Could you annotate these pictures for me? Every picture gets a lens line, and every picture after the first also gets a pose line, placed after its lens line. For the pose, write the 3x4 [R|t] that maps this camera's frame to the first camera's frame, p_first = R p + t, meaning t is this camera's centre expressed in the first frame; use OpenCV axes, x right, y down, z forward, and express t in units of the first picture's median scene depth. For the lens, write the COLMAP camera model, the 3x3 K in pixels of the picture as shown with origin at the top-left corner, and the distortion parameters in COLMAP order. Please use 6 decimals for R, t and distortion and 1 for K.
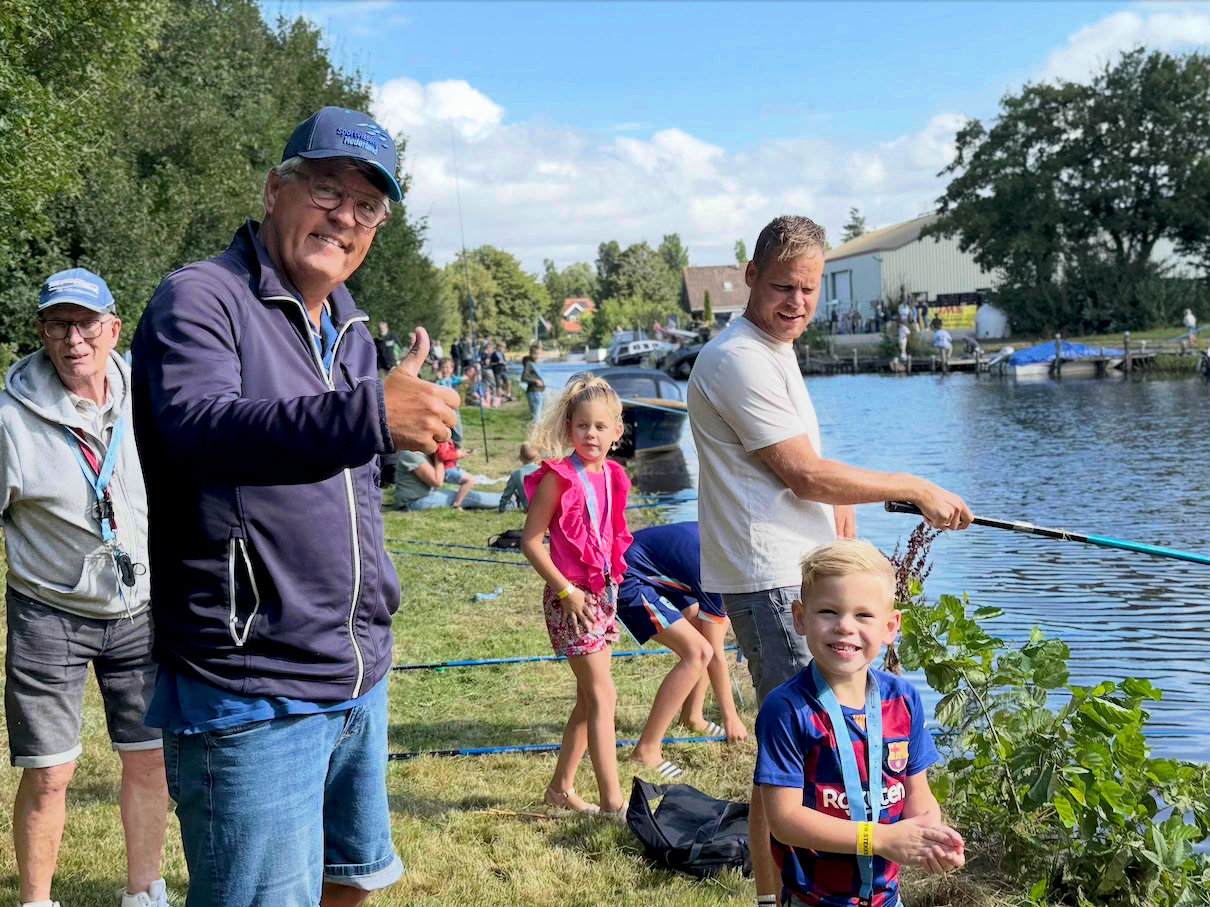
lens RADIAL K [[1649.3, 0, 605.0], [0, 1649.3, 453.5], [0, 0, 1]] dist [0.015602, 0.008489]
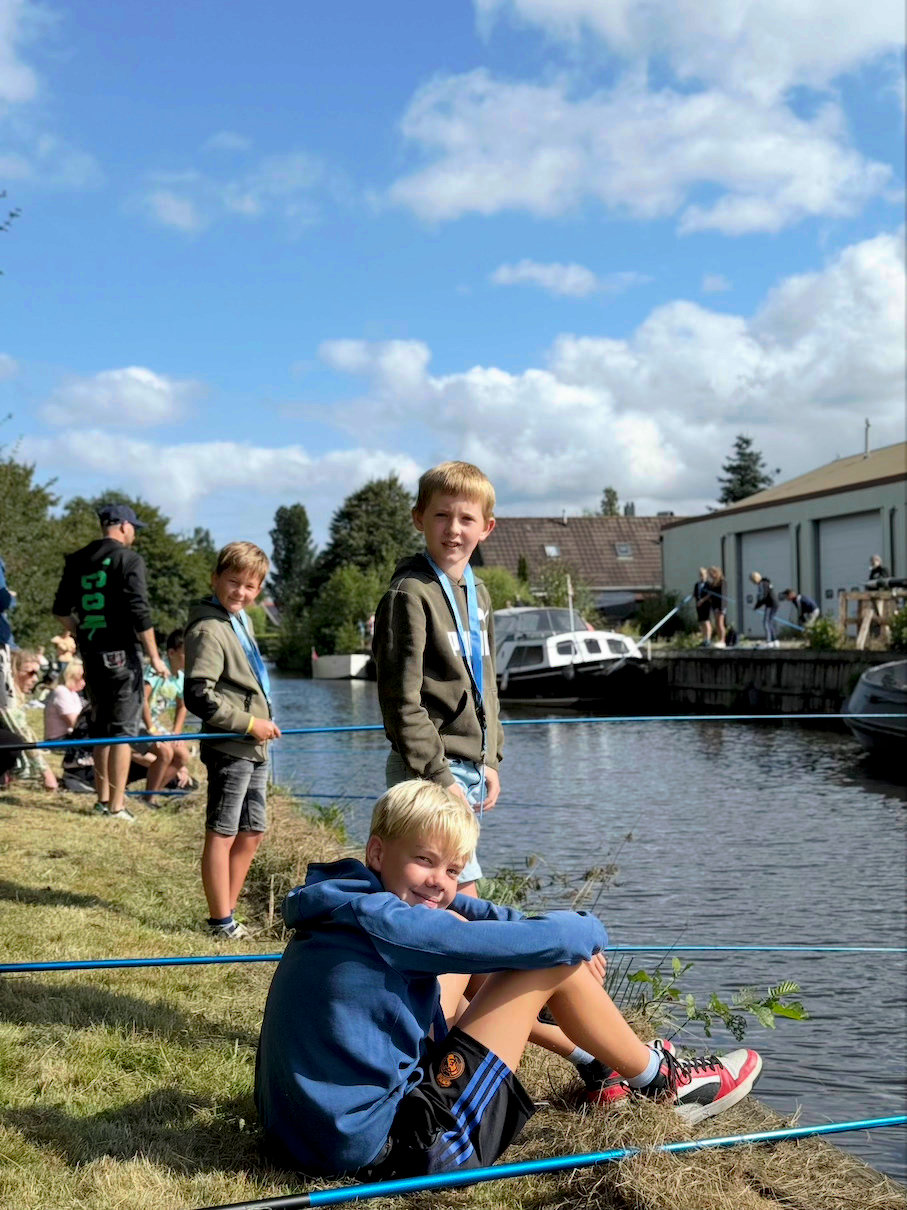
lens RADIAL K [[1714.5, 0, 453.5], [0, 1714.5, 605.0], [0, 0, 1]] dist [0.047097, 0.076283]
pose [[0.990660, 0.037852, 0.130994, -0.027857], [-0.024932, 0.994785, -0.098900, -0.018595], [-0.134054, 0.094711, 0.986438, 0.325455]]
